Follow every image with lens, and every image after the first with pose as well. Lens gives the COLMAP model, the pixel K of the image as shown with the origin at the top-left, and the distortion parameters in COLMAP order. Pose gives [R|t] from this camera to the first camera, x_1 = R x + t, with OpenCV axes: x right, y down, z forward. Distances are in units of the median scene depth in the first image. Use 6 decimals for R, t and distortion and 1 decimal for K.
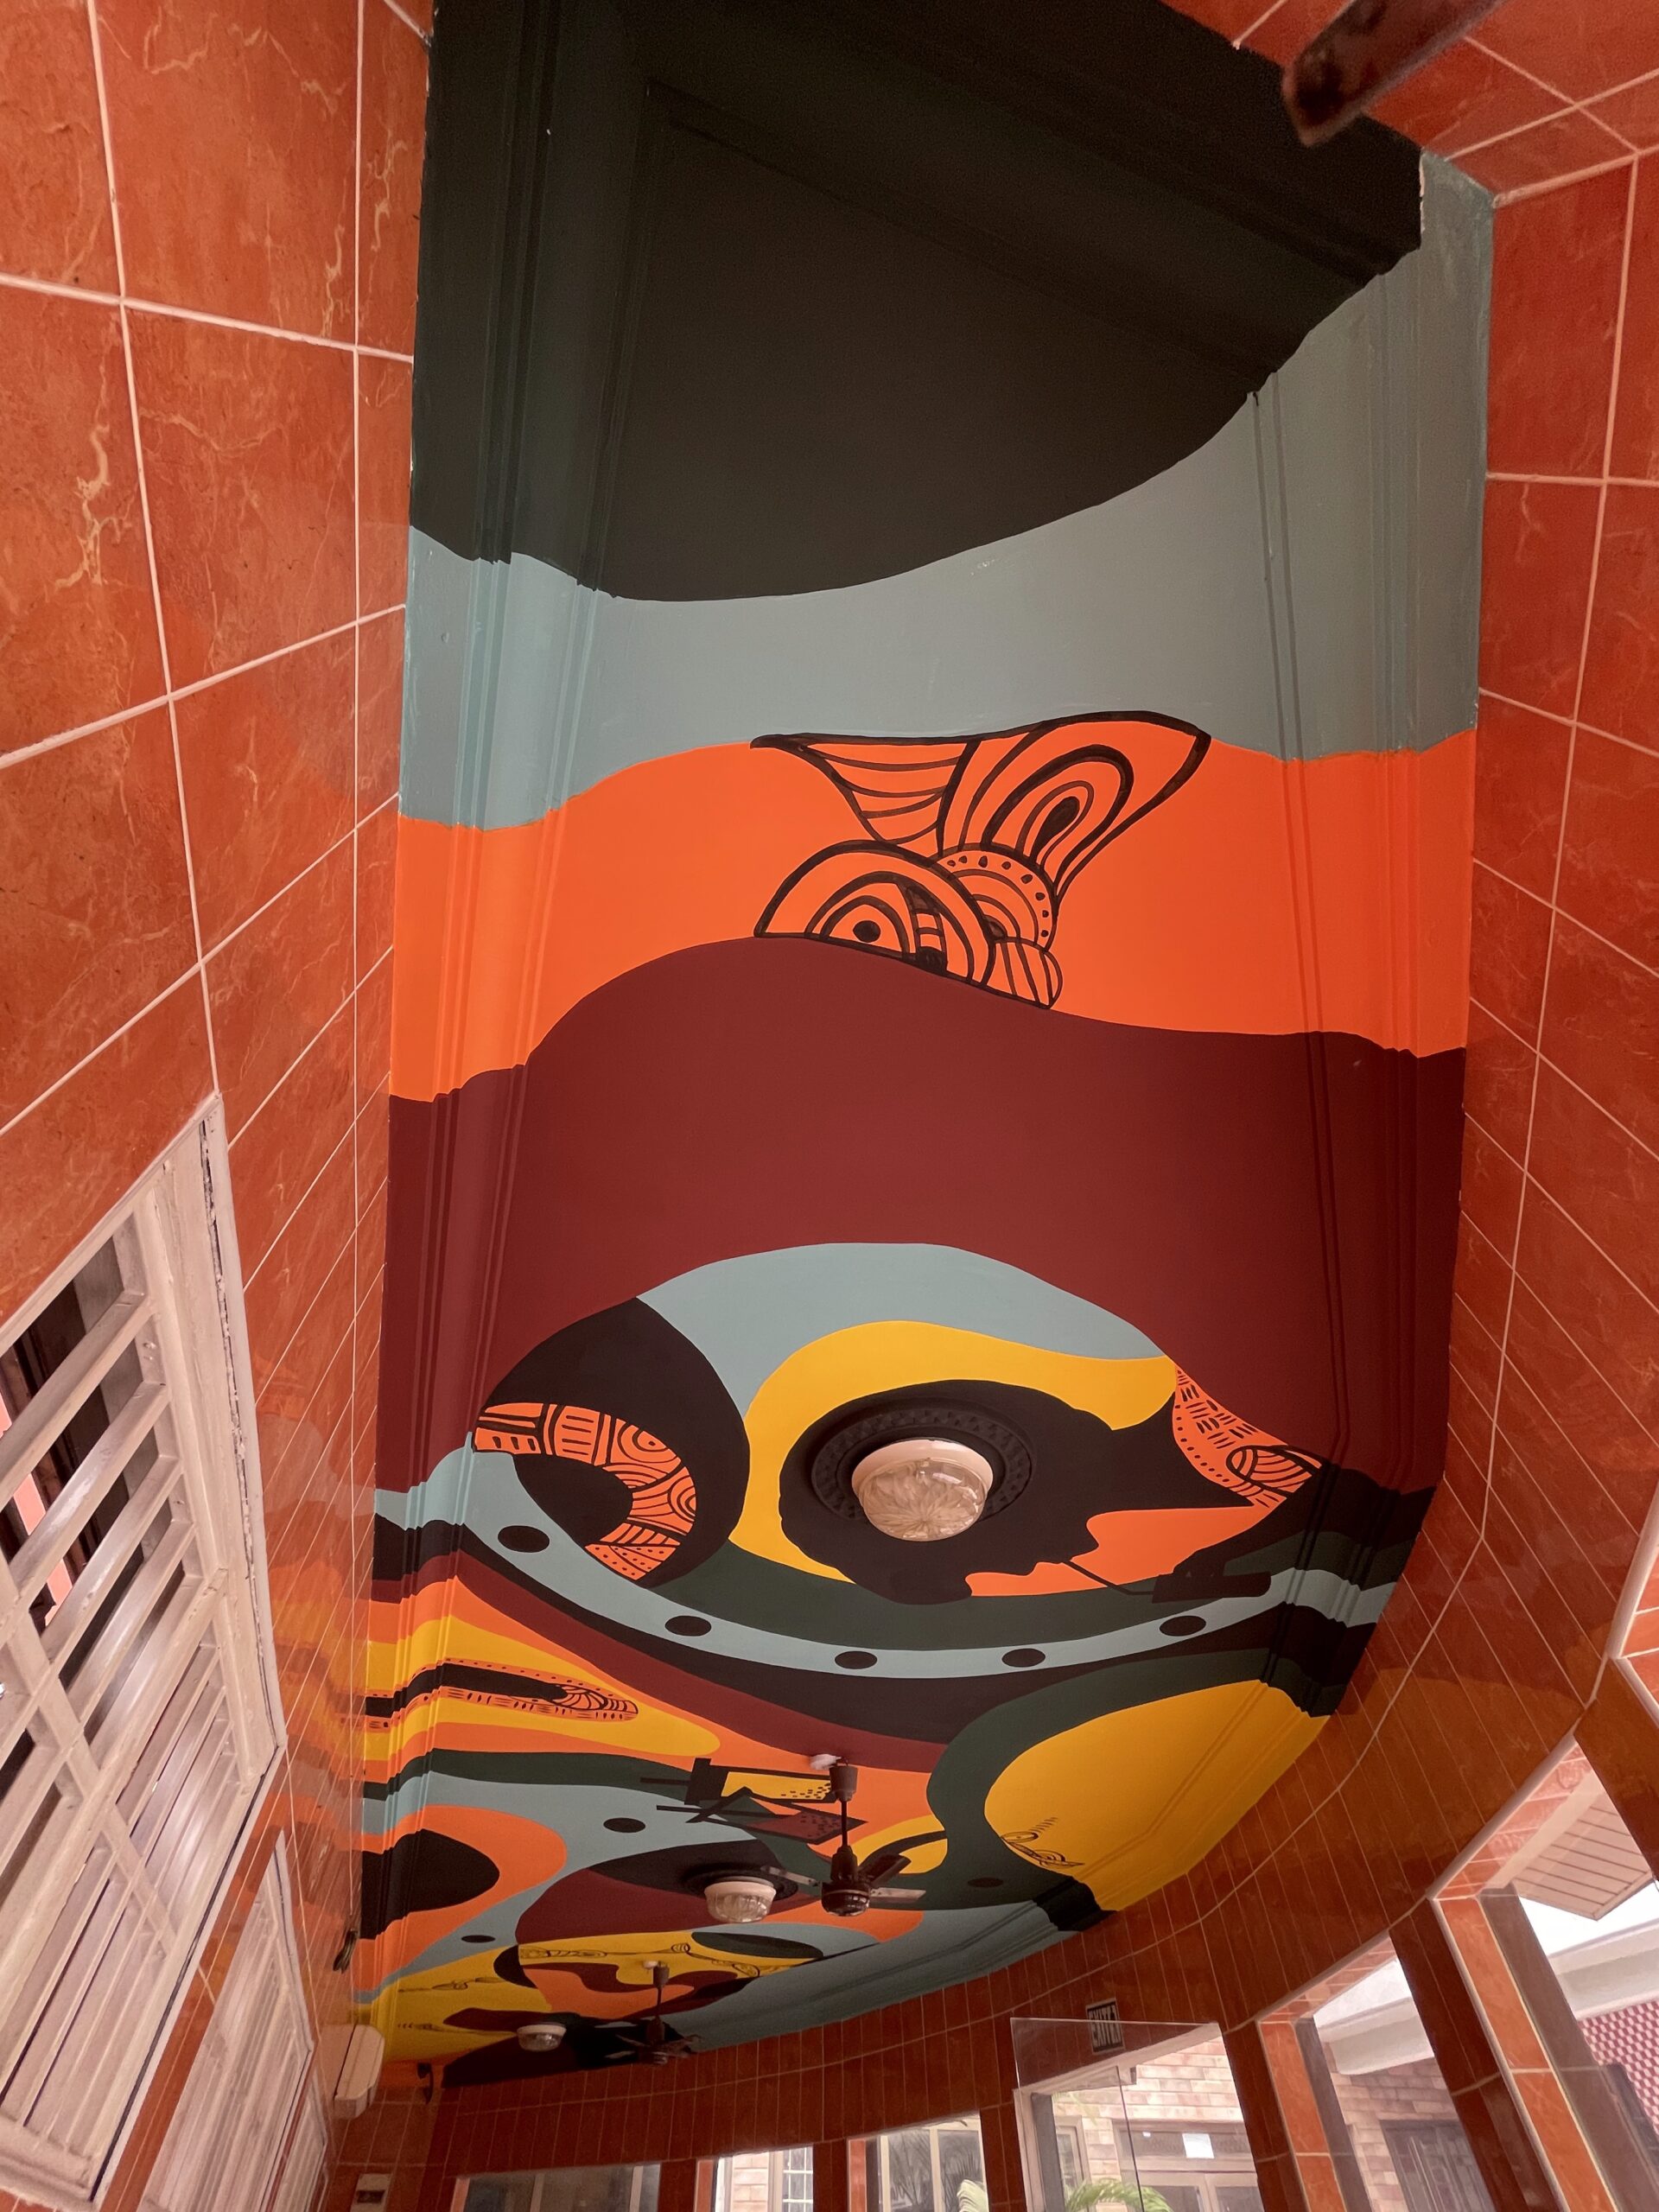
lens RADIAL K [[893.8, 0, 833.0], [0, 893.8, 1113.8], [0, 0, 1]] dist [-0.002933, -0.000269]
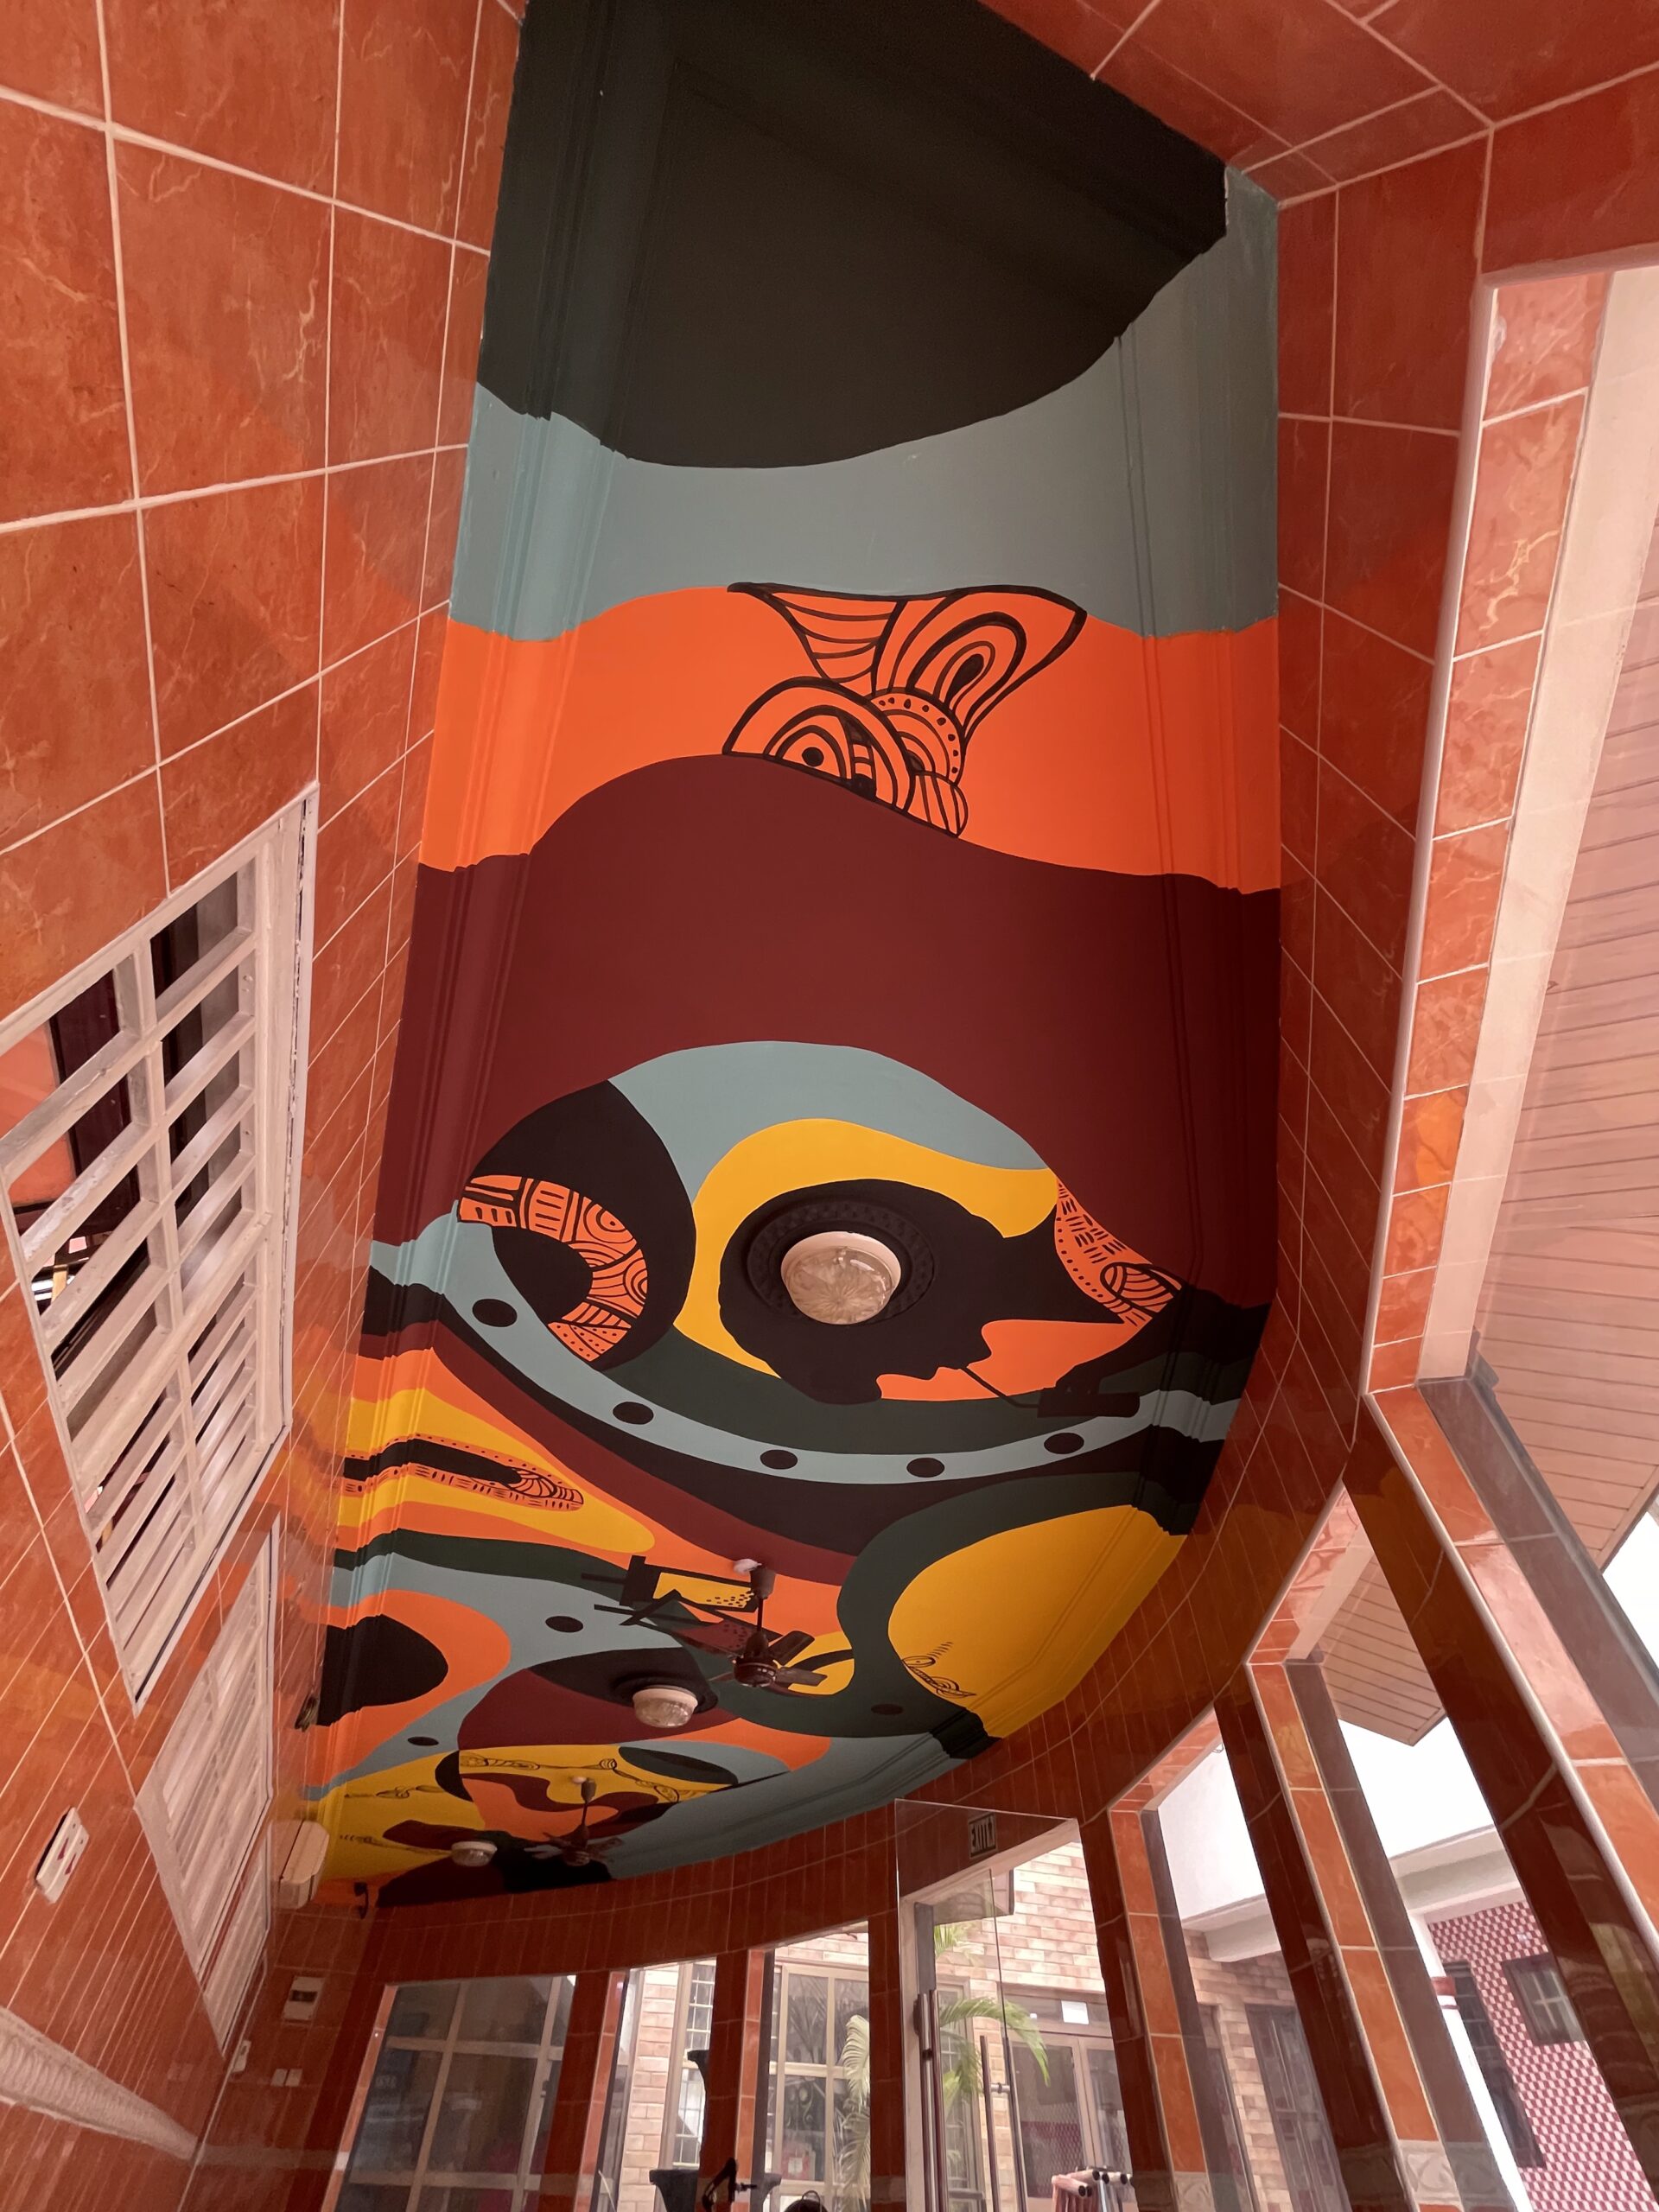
lens RADIAL K [[894.6, 0, 828.7], [0, 894.6, 1094.2], [0, 0, 1]] dist [-0.003943, 0.000626]
pose [[0.997087, 0.074425, 0.016677, 0.045485], [-0.074942, 0.996648, 0.032825, 0.135909], [-0.014178, -0.033979, 0.999322, -0.160210]]
